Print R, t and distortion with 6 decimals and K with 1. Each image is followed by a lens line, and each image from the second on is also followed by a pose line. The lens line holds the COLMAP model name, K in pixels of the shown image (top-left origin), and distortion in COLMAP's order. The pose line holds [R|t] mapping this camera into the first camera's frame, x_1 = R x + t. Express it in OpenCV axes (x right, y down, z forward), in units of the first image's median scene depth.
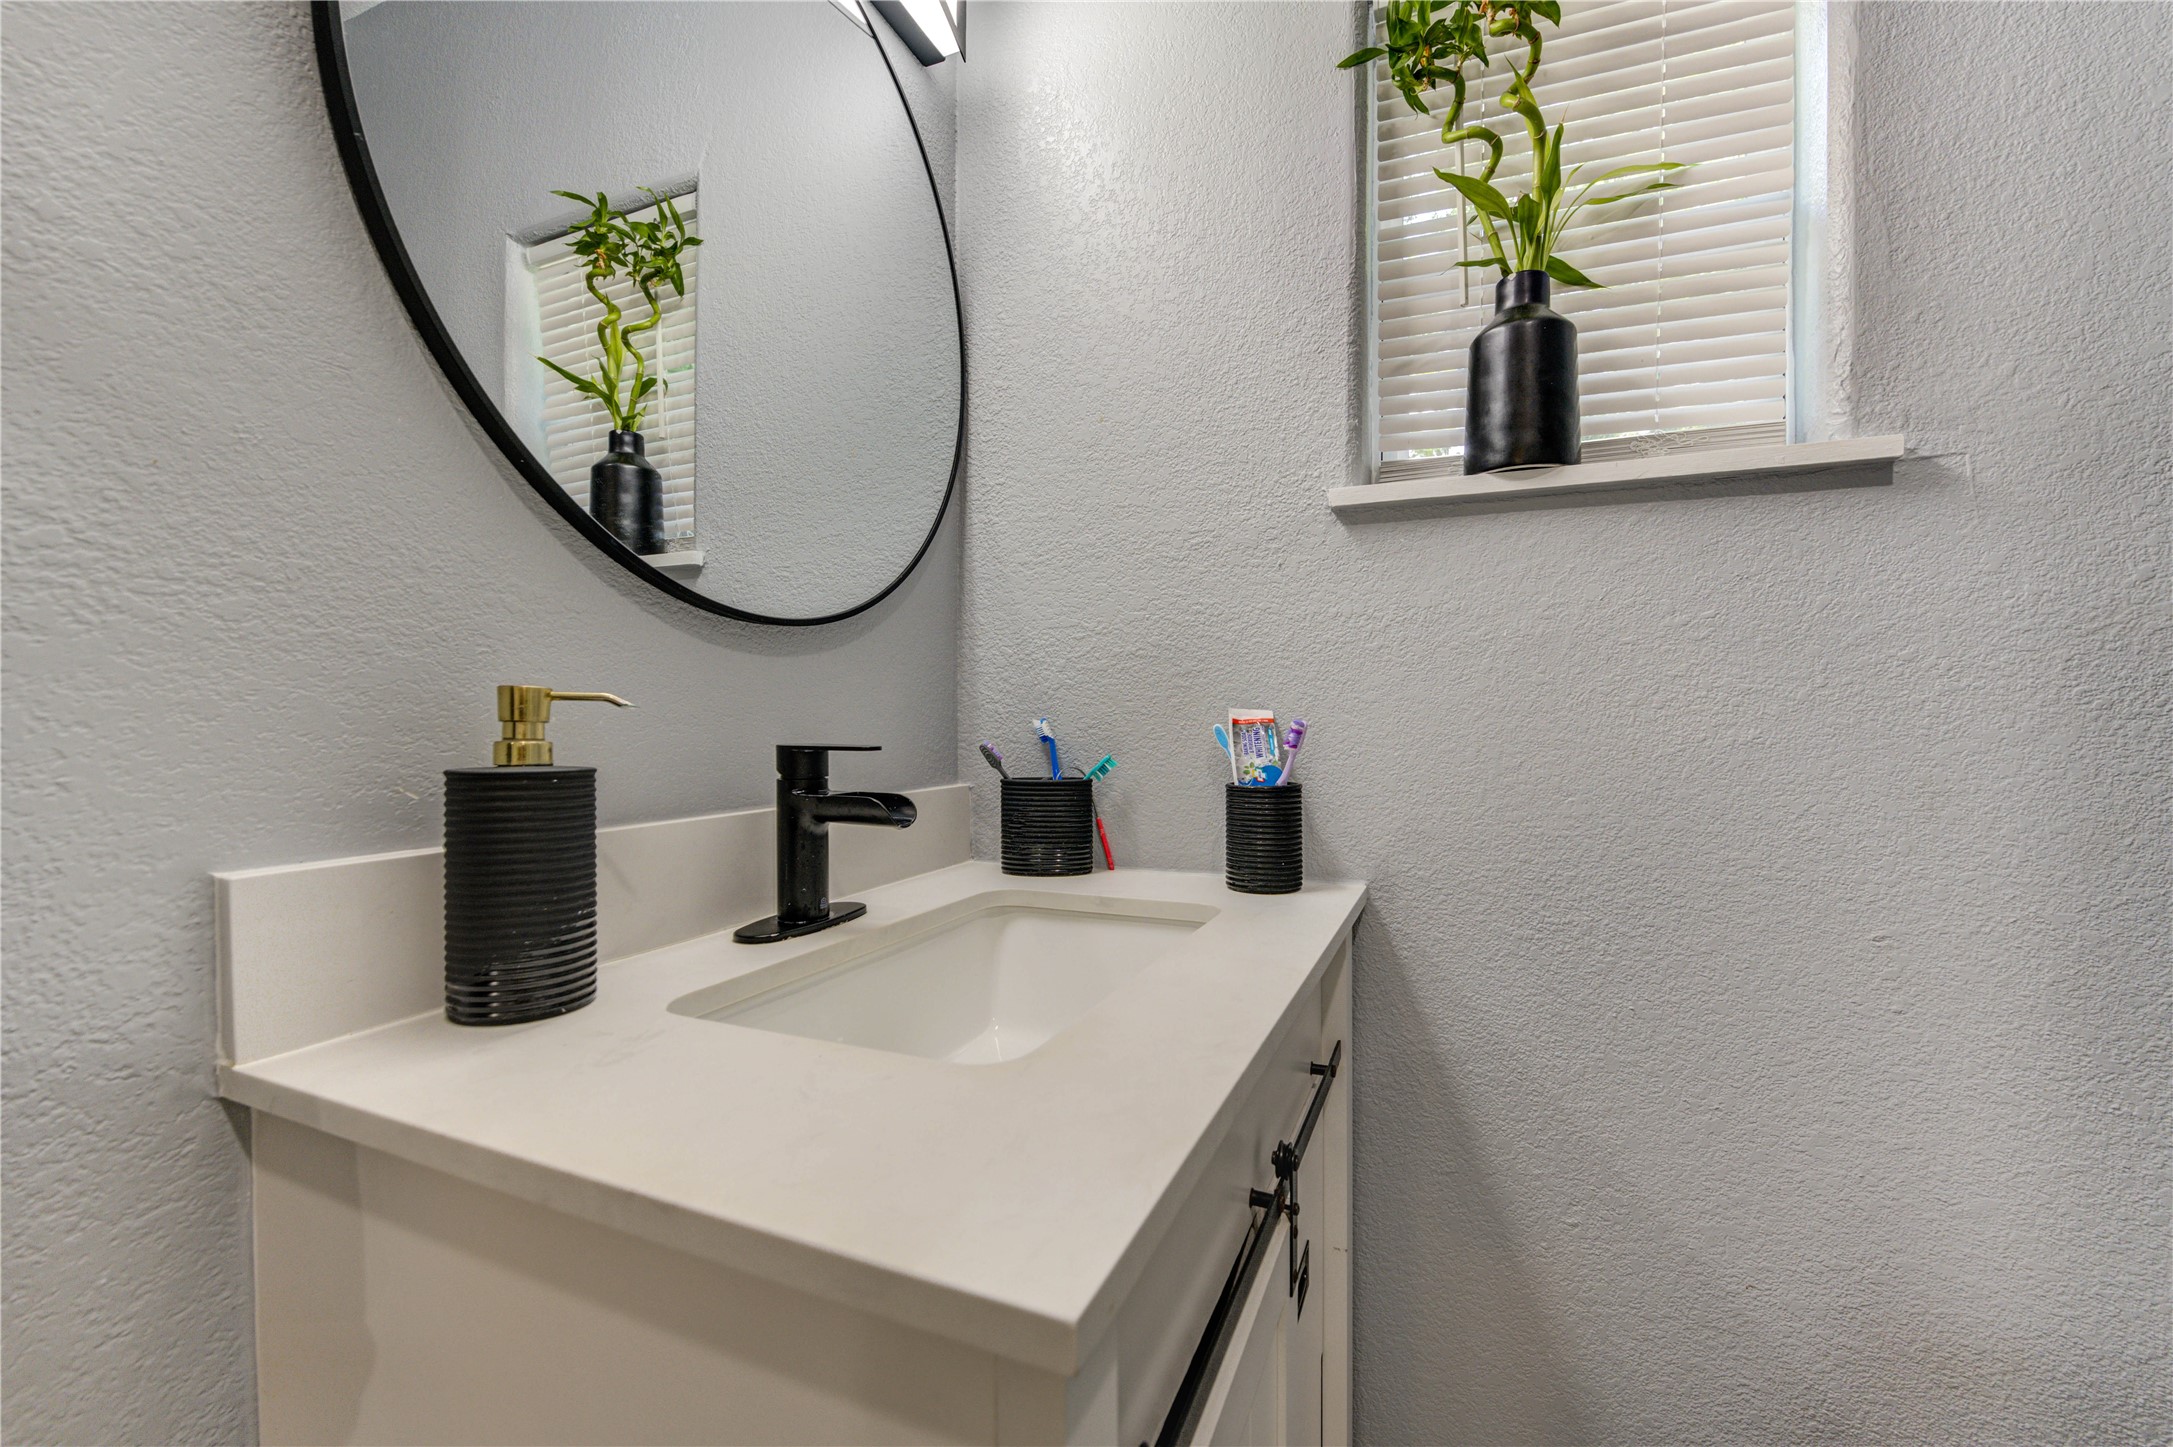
lens RADIAL K [[900.6, 0, 1076.4], [0, 900.6, 724.7], [0, 0, 1]] dist [-0.001165, -0.000128]
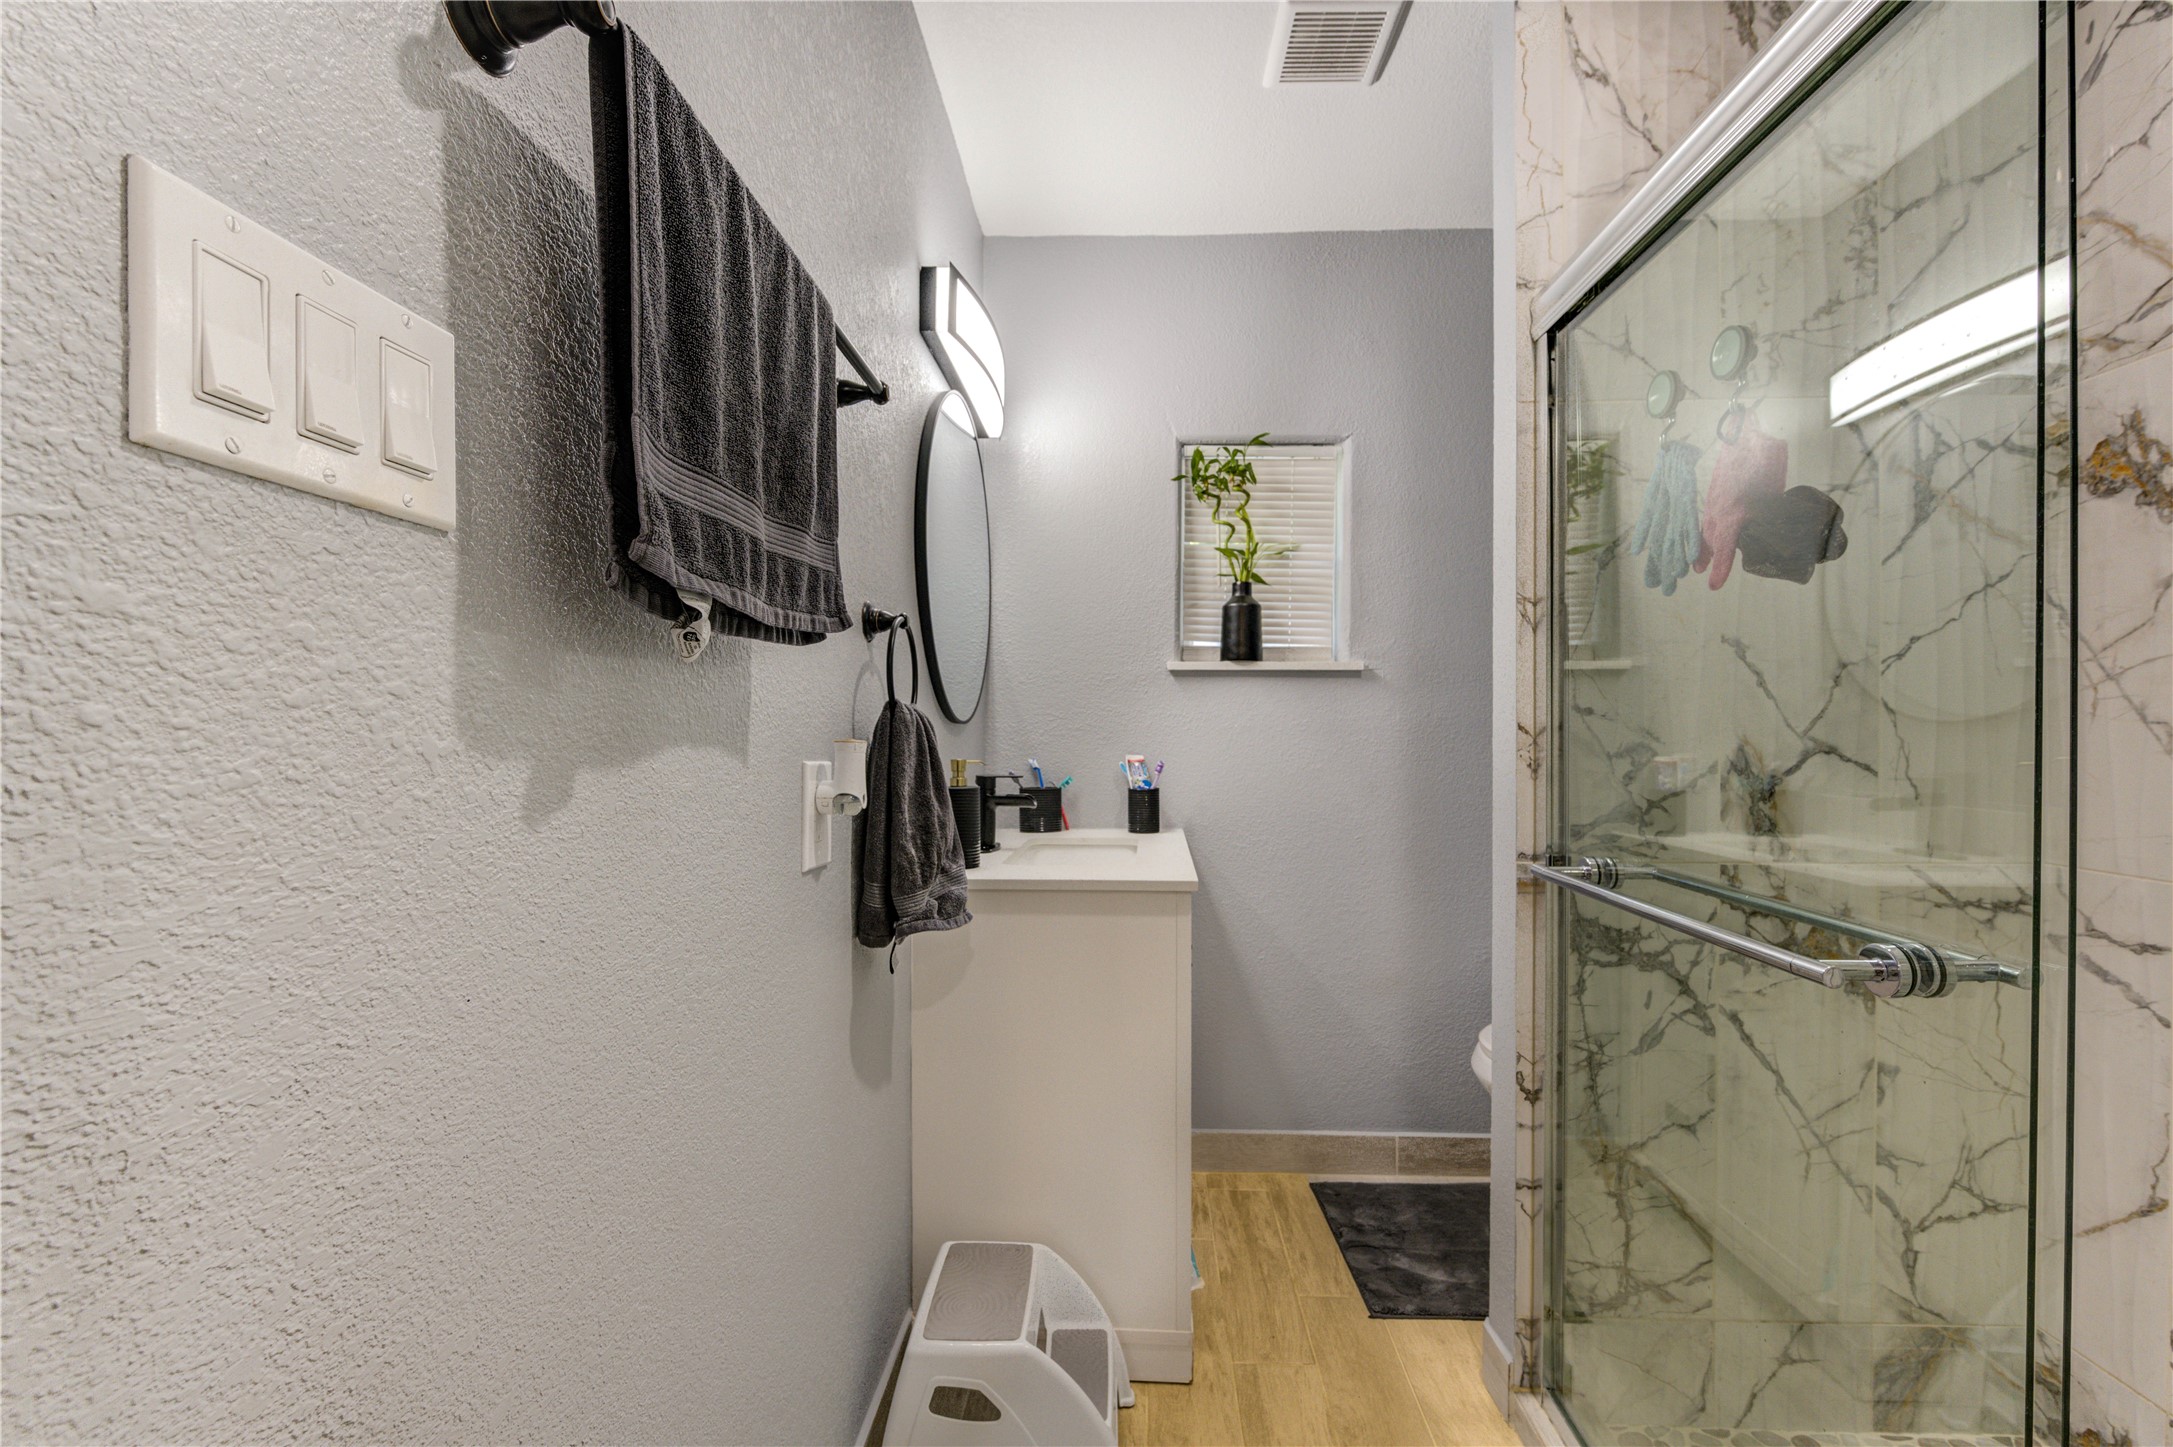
lens RADIAL K [[900.6, 0, 1093.4], [0, 900.6, 728.2], [0, 0, 1]] dist [-0.001165, -0.000128]
pose [[0.944930, 0.003940, 0.327248, -0.690090], [-0.002907, 0.999989, -0.003647, -0.082249], [-0.327258, 0.002495, 0.944932, -1.189953]]
